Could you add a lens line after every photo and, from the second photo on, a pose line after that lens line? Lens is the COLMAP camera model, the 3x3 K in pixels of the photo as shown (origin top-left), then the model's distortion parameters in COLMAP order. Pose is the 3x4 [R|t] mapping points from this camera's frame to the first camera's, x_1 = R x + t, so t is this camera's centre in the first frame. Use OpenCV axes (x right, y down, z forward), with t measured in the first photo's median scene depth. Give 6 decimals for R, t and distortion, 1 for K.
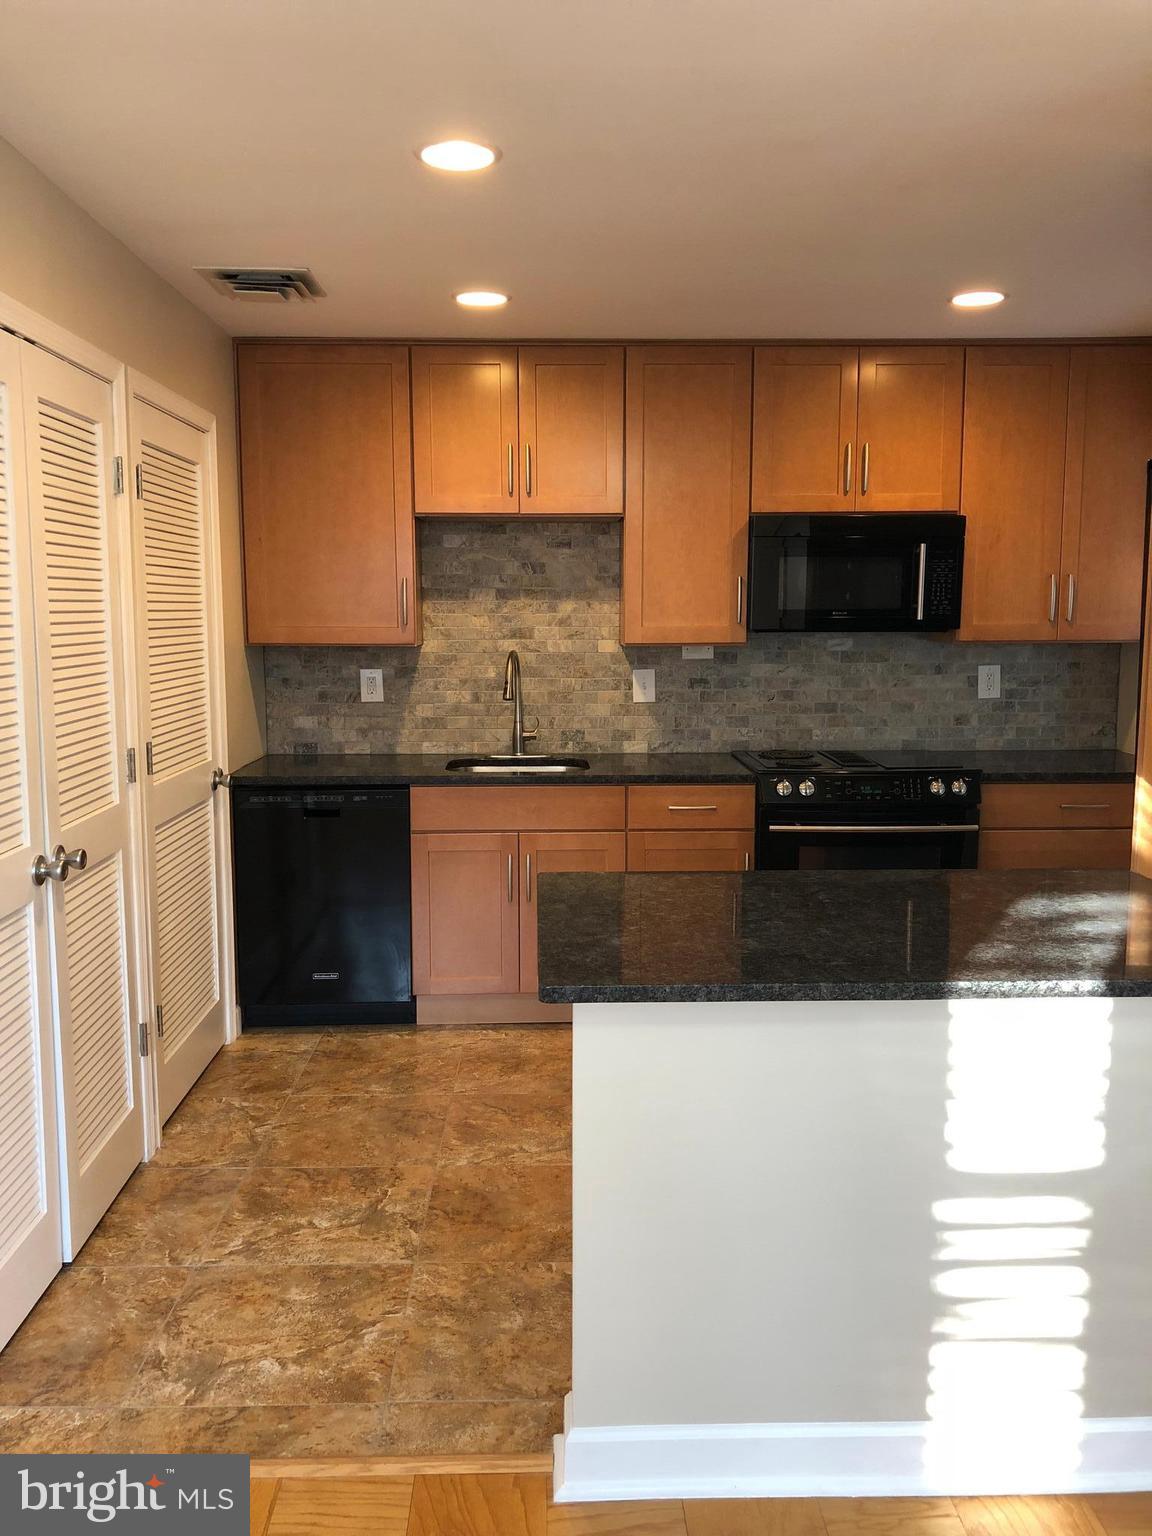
lens RADIAL K [[1250.6, 0, 567.1], [0, 1250.6, 768.9], [0, 0, 1]] dist [0.021546, -0.024201]
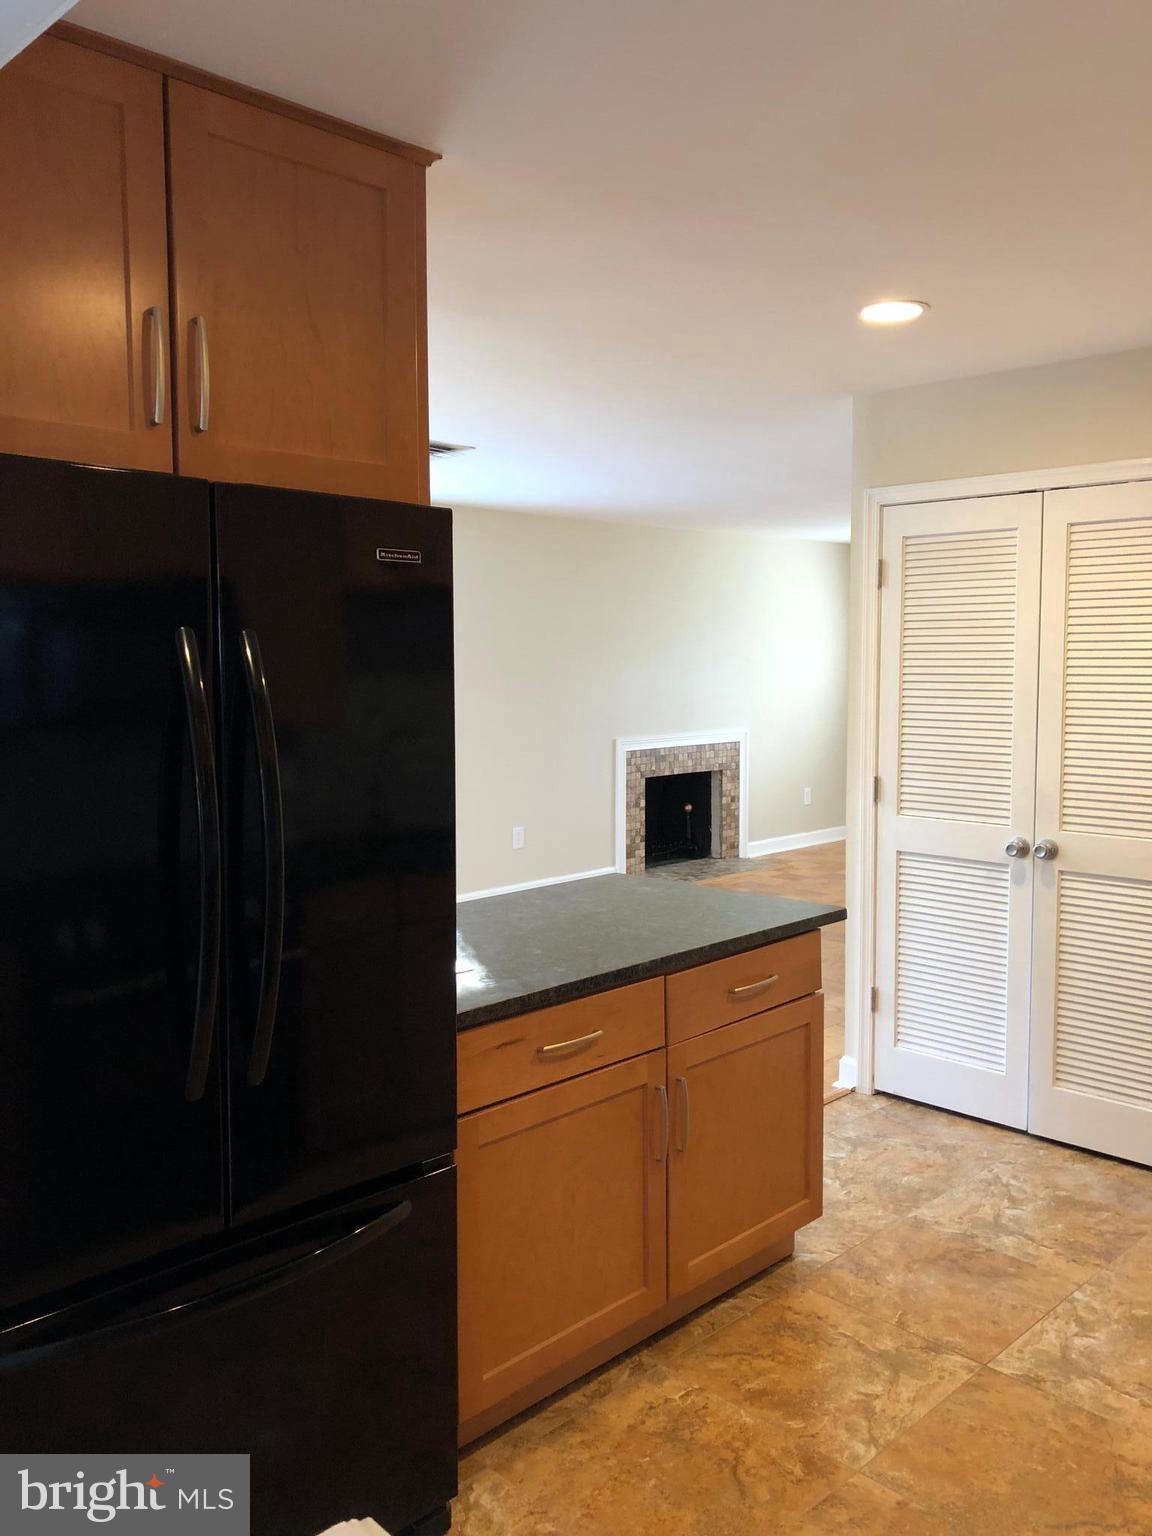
lens RADIAL K [[1250.6, 0, 570.7], [0, 1250.6, 762.9], [0, 0, 1]] dist [0.021546, -0.024201]
pose [[-0.724346, 0.070083, -0.685865, 0.600281], [-0.078150, 0.980062, 0.182679, -0.151721], [0.684993, 0.185923, -0.704427, 1.026256]]
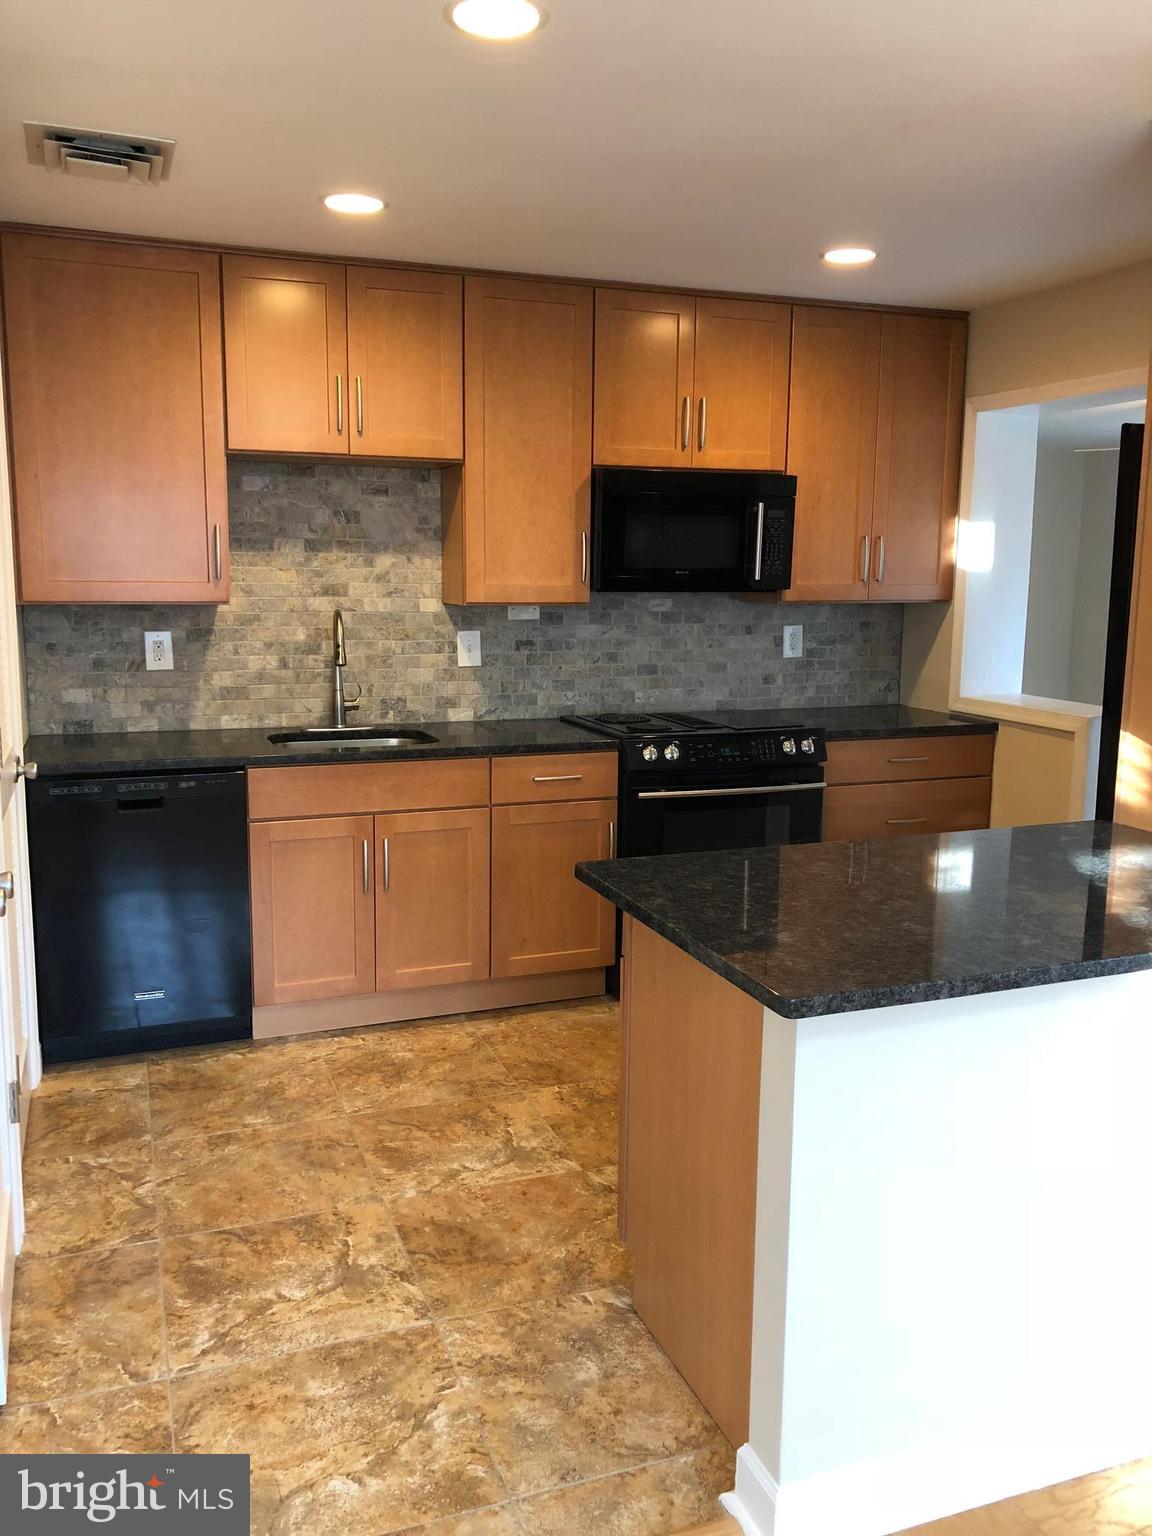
lens RADIAL K [[1250.6, 0, 571.9], [0, 1250.6, 769.3], [0, 0, 1]] dist [0.021546, -0.024201]
pose [[0.942785, -0.041846, 0.330763, -0.200006], [0.031344, 0.998823, 0.037024, -0.009913], [-0.331923, -0.024538, 0.942987, 0.108997]]
